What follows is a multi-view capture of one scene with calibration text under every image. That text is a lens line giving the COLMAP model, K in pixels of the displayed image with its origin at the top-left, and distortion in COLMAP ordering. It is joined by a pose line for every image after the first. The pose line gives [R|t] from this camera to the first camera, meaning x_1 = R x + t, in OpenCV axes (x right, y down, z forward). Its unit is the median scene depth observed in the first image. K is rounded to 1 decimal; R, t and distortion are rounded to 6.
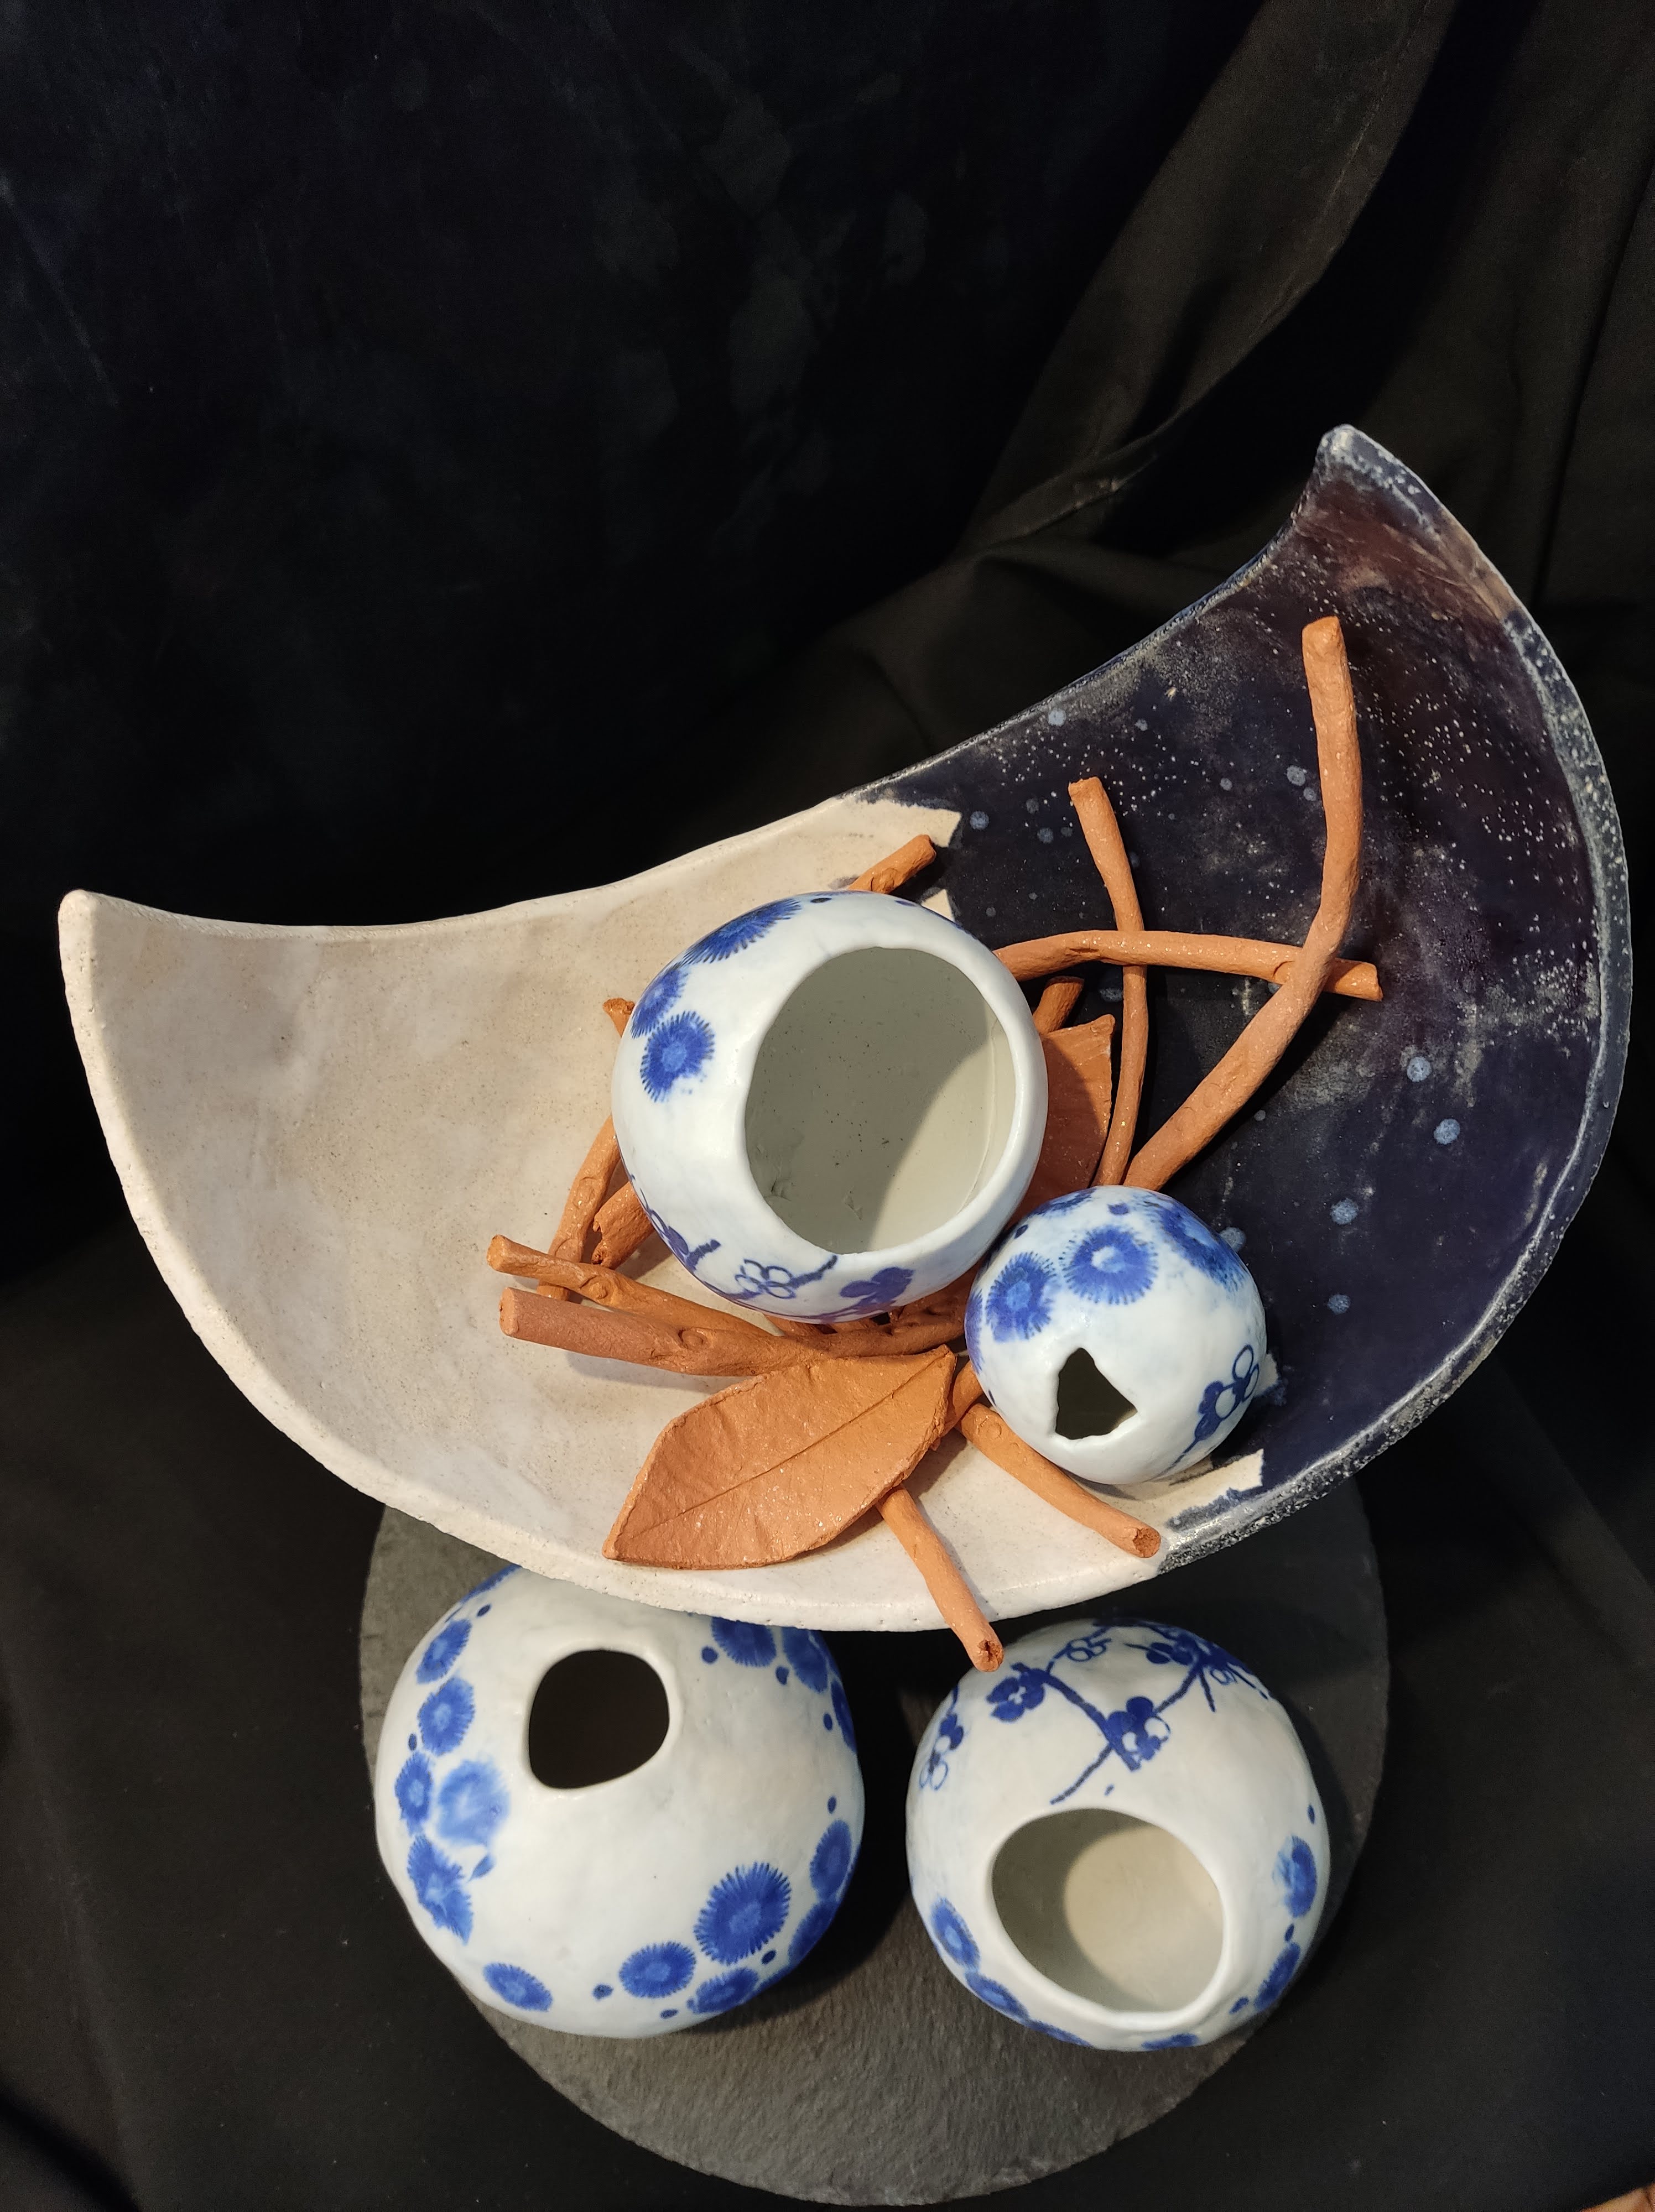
lens RADIAL K [[1680.2, 0, 832.2], [0, 1680.2, 1111.5], [0, 0, 1]] dist [0.080720, -0.130432]
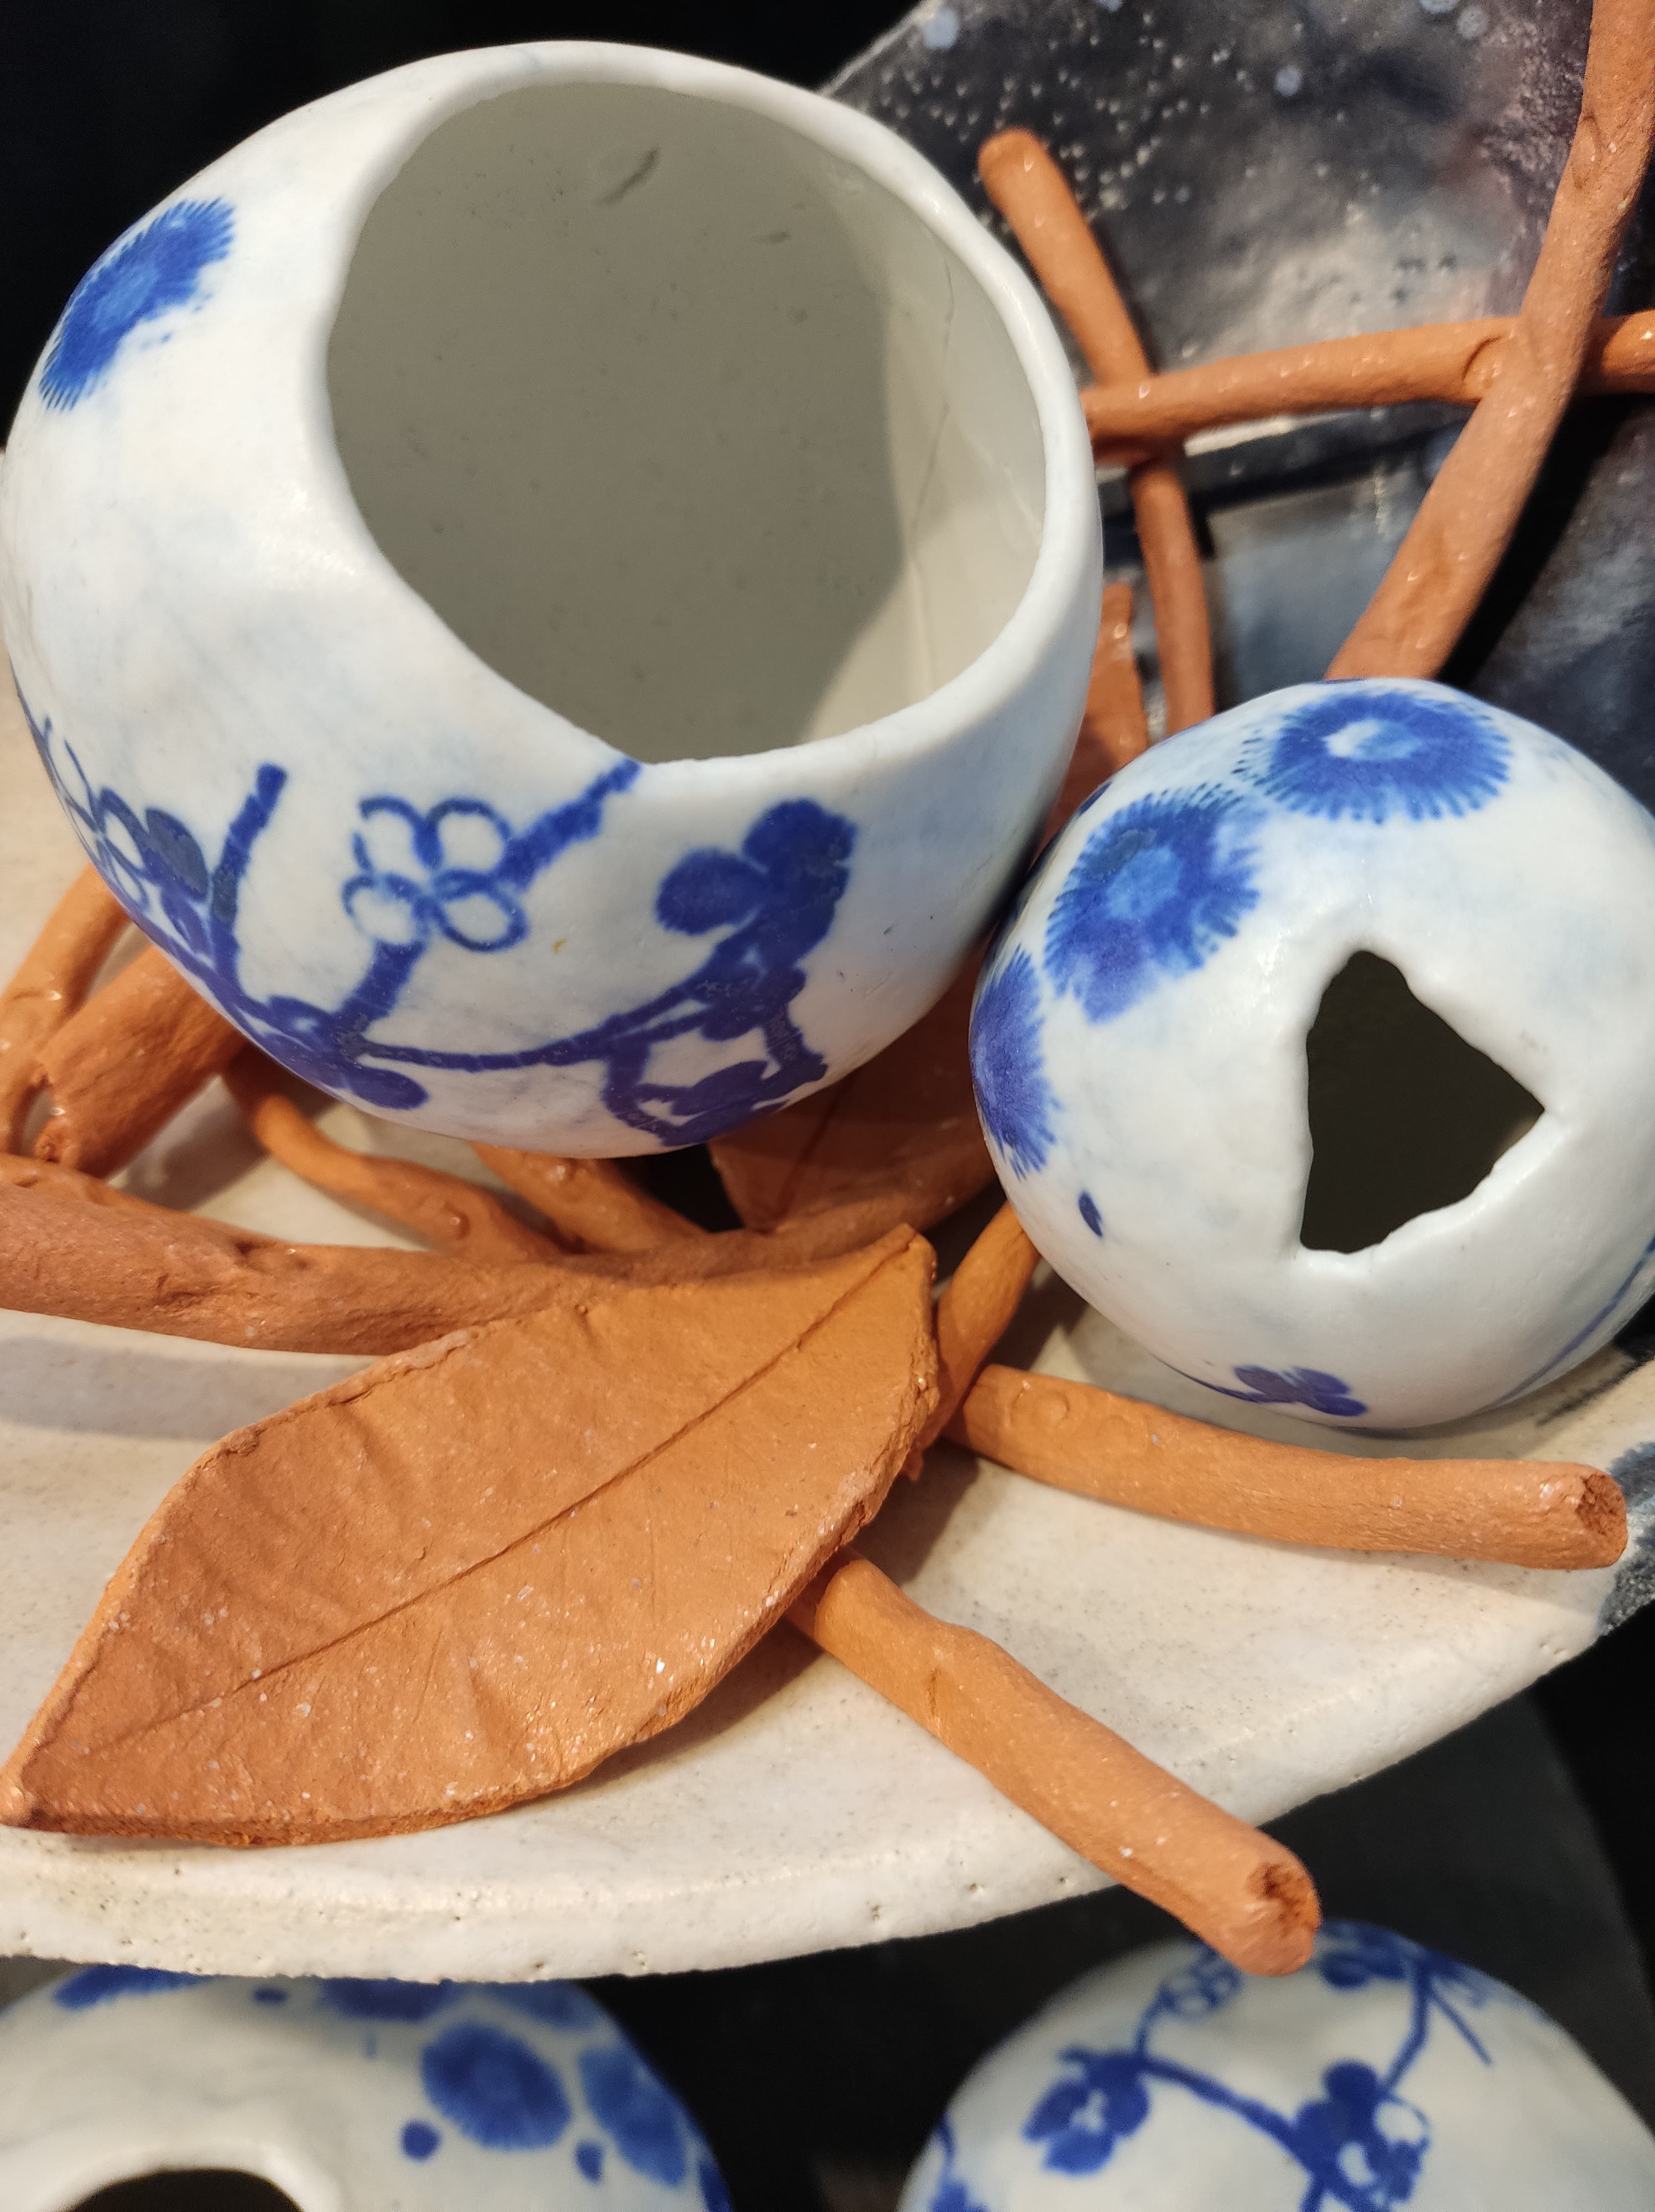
lens RADIAL K [[1751.1, 0, 830.9], [0, 1751.1, 1104.7], [0, 0, 1]] dist [0.038255, -0.159407]
pose [[0.981729, -0.092346, 0.166375, -0.021967], [0.127691, 0.967963, -0.216202, 0.212299], [-0.141079, 0.233496, 0.962069, 0.603896]]
